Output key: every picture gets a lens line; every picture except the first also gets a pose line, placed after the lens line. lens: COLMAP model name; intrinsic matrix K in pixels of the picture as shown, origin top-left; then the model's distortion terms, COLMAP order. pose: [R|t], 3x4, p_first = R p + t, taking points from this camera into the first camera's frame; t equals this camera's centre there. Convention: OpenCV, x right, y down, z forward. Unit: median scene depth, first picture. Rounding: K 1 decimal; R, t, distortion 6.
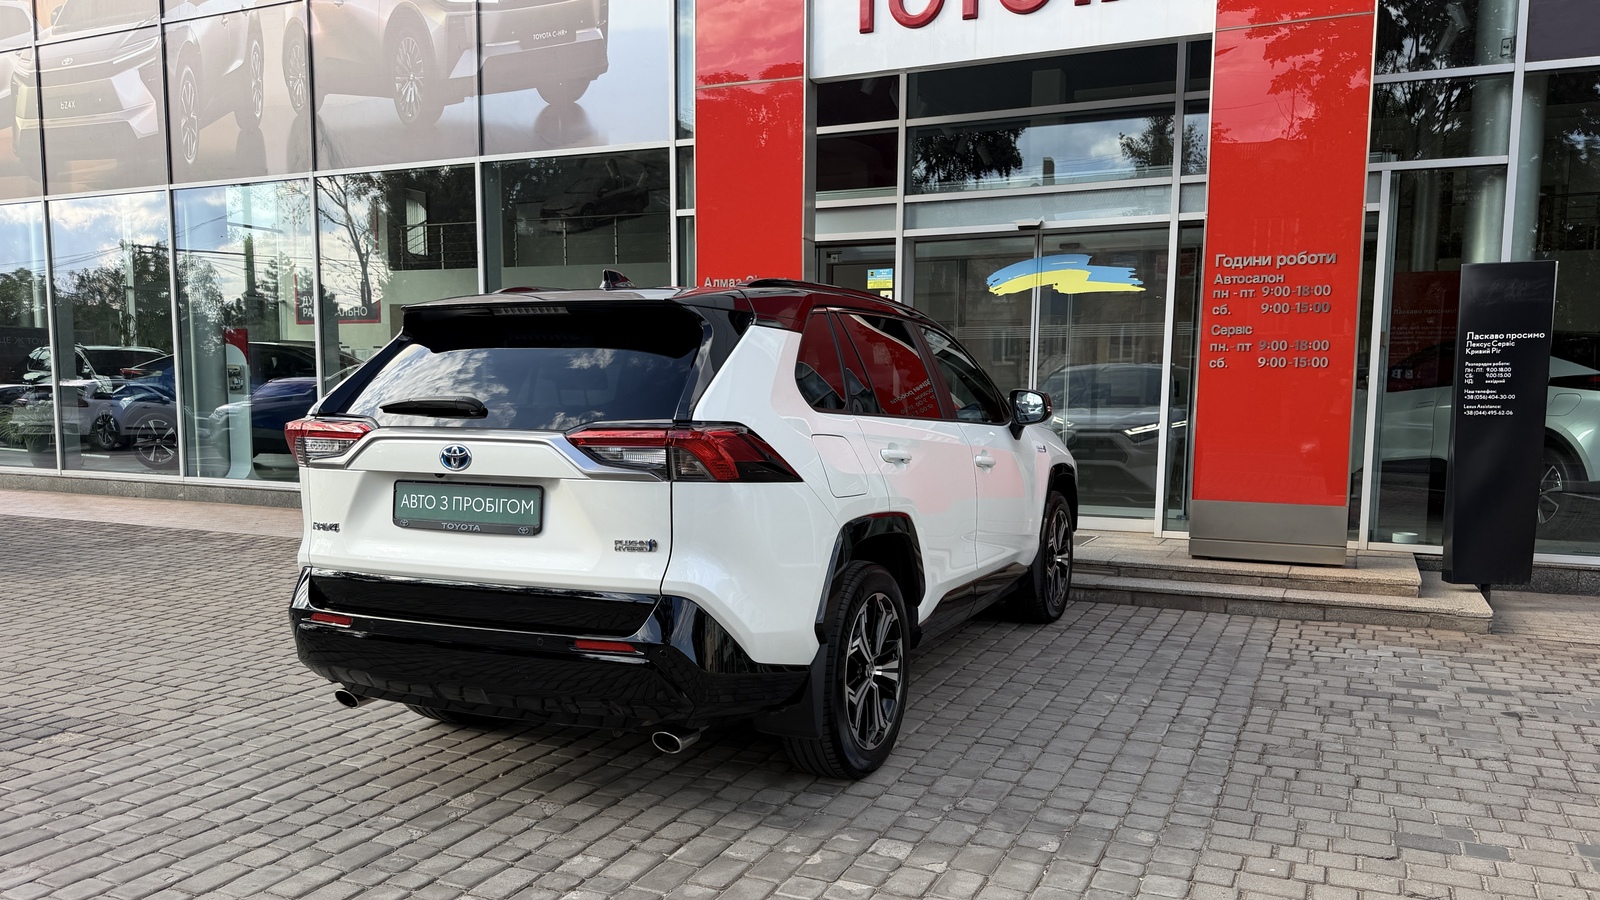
lens RADIAL K [[1164.5, 0, 816.7], [0, 1164.5, 536.8], [0, 0, 1]] dist [0.114919, -0.188405]
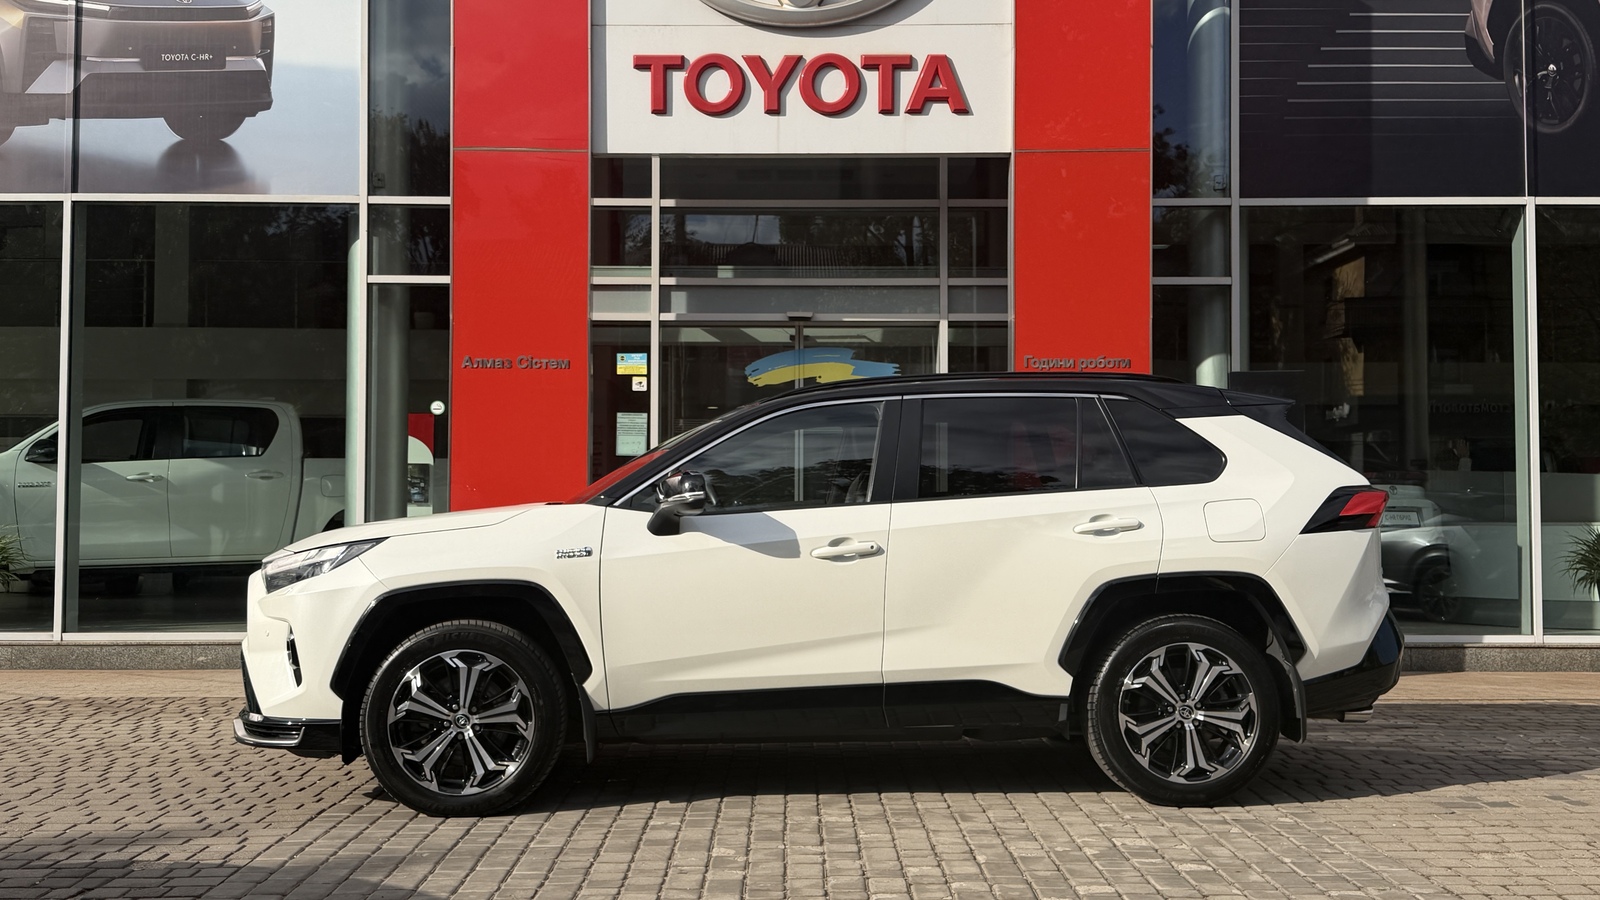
lens RADIAL K [[1618.0, 0, 786.9], [0, 1618.0, 448.9], [0, 0, 1]] dist [0.155648, -0.337934]
pose [[0.906870, 0.011349, 0.421257, -0.435183], [0.058264, 0.986660, -0.152011, 0.048101], [-0.417363, 0.162398, 0.894111, -0.182195]]
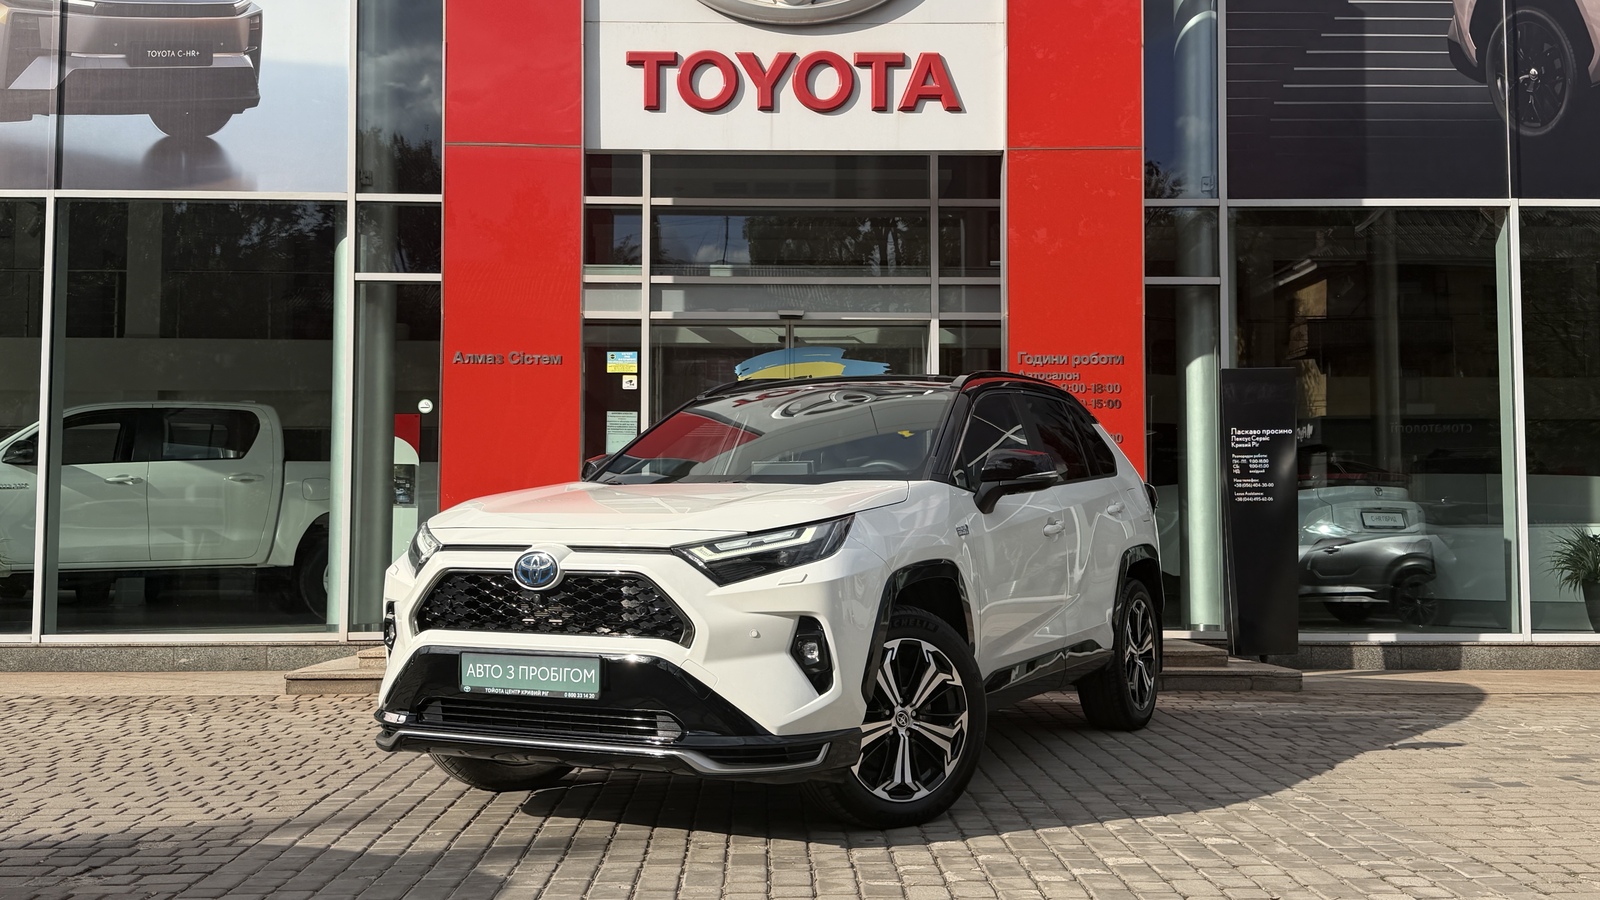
lens RADIAL K [[1617.1, 0, 788.6], [0, 1617.1, 435.7], [0, 0, 1]] dist [0.154869, -0.336137]
pose [[0.896910, 0.021432, 0.441694, -0.454033], [0.061927, 0.982895, -0.173443, 0.068651], [-0.437856, 0.182915, 0.880241, -0.161674]]
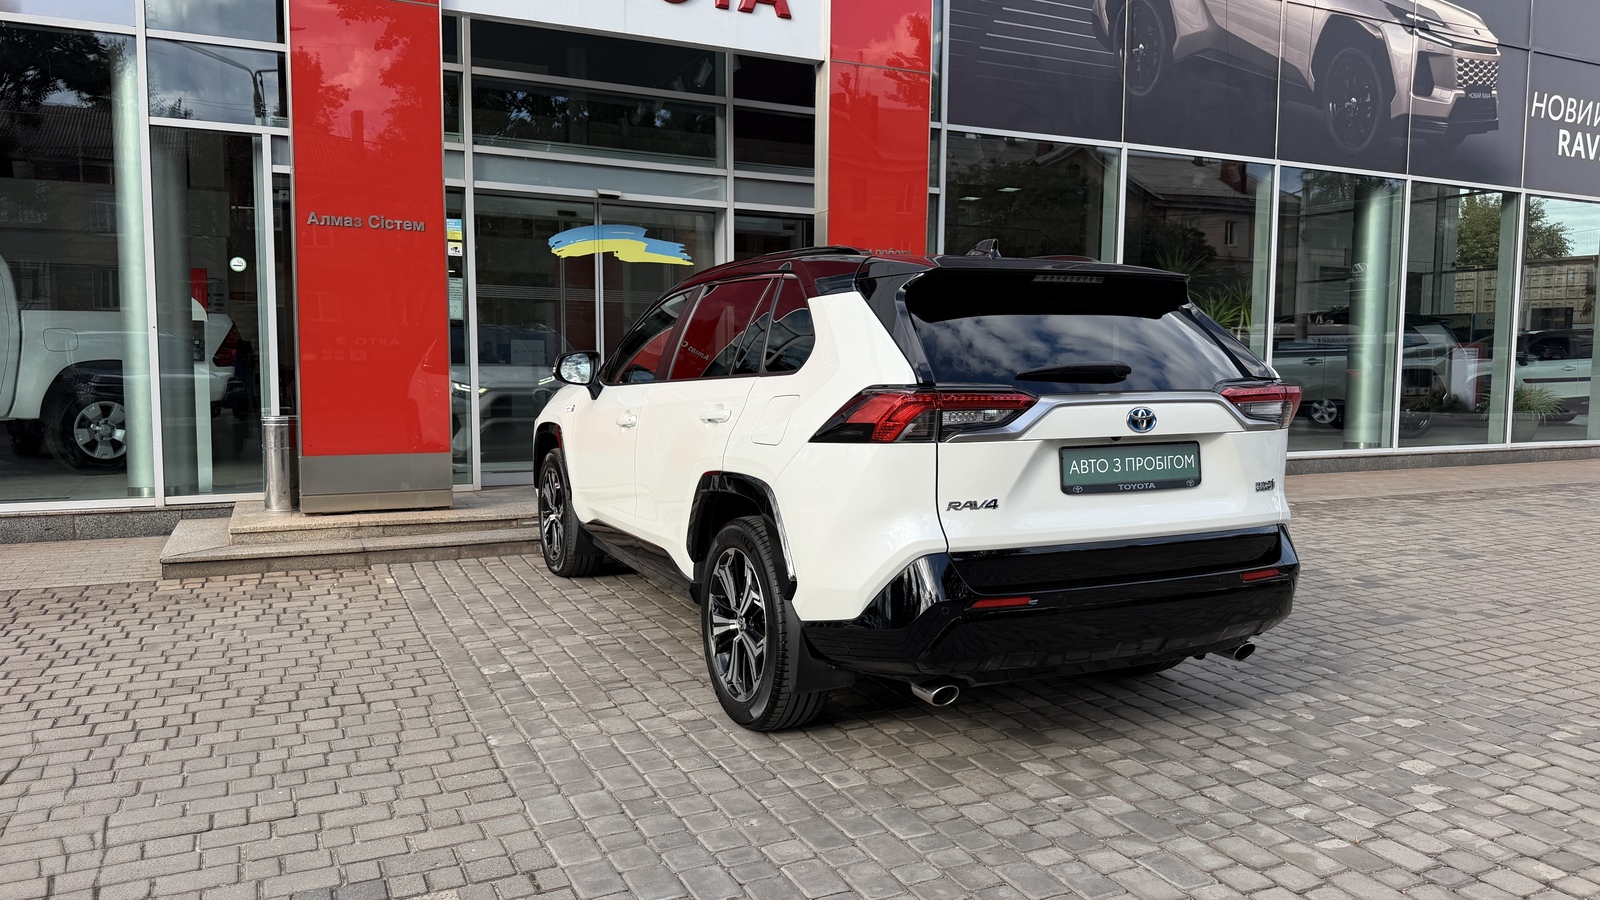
lens RADIAL K [[1142.7, 0, 795.9], [0, 1142.7, 454.8], [0, 0, 1]] dist [0.126879, -0.239187]
pose [[0.628030, -0.066627, 0.775332, -0.591559], [0.091209, 0.995763, 0.011688, -0.034922], [-0.772826, 0.063377, 0.631446, 0.269710]]
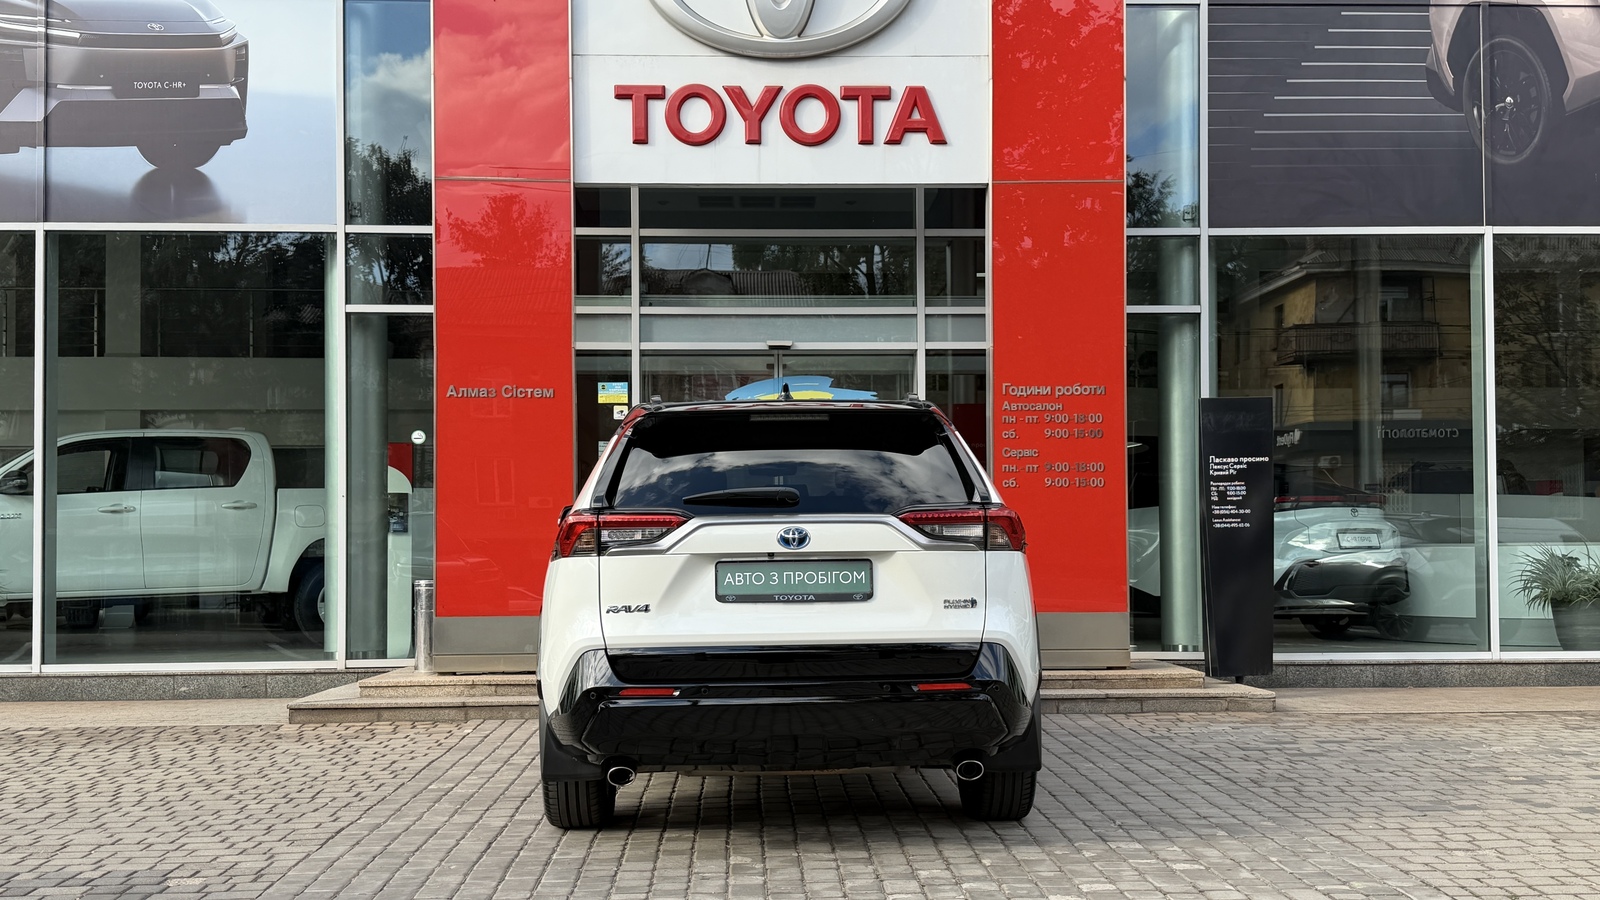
lens RADIAL K [[1638.2, 0, 802.8], [0, 1638.2, 508.2], [0, 0, 1]] dist [0.150899, -0.317053]
pose [[0.889039, -0.002430, 0.457826, -0.477738], [0.070458, 0.988800, -0.131572, 0.054222], [-0.452378, 0.149230, 0.879252, -0.203625]]
